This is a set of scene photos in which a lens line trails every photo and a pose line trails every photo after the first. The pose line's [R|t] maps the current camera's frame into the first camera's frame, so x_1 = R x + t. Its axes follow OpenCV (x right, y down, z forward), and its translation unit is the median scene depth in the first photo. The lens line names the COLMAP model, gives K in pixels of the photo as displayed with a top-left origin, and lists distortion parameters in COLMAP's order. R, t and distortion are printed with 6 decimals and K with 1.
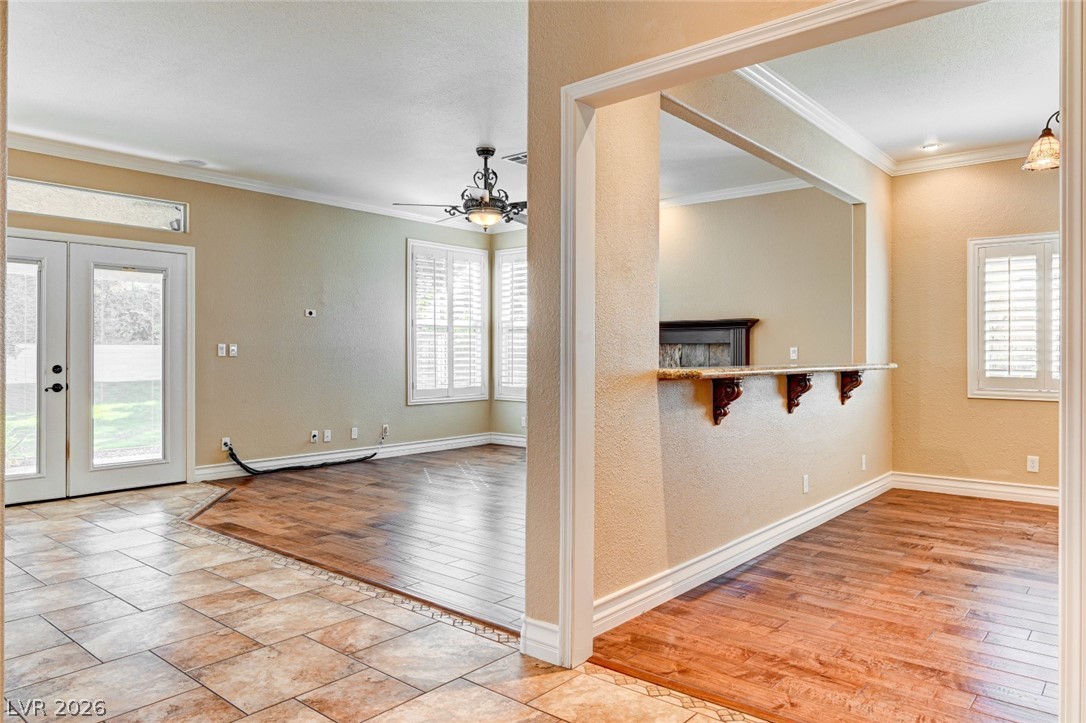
lens RADIAL K [[714.2, 0, 547.8], [0, 714.2, 353.0], [0, 0, 1]] dist [0.001074, -0.001333]
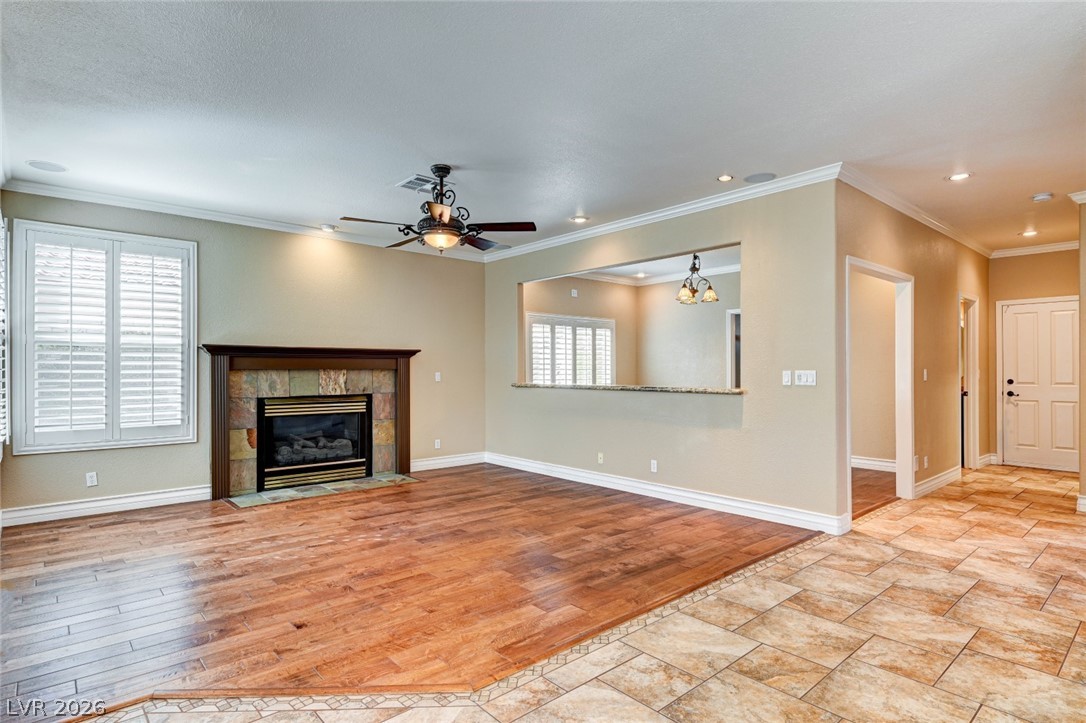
lens RADIAL K [[570.4, 0, 543.0], [0, 570.4, 361.5], [0, 0, 1]] dist [0.005219, 0.000362]
pose [[0.151330, 0.012731, 0.988401, -0.790714], [0.000475, 0.999916, -0.012952, -0.016736], [-0.988483, 0.002429, 0.151312, 0.723074]]
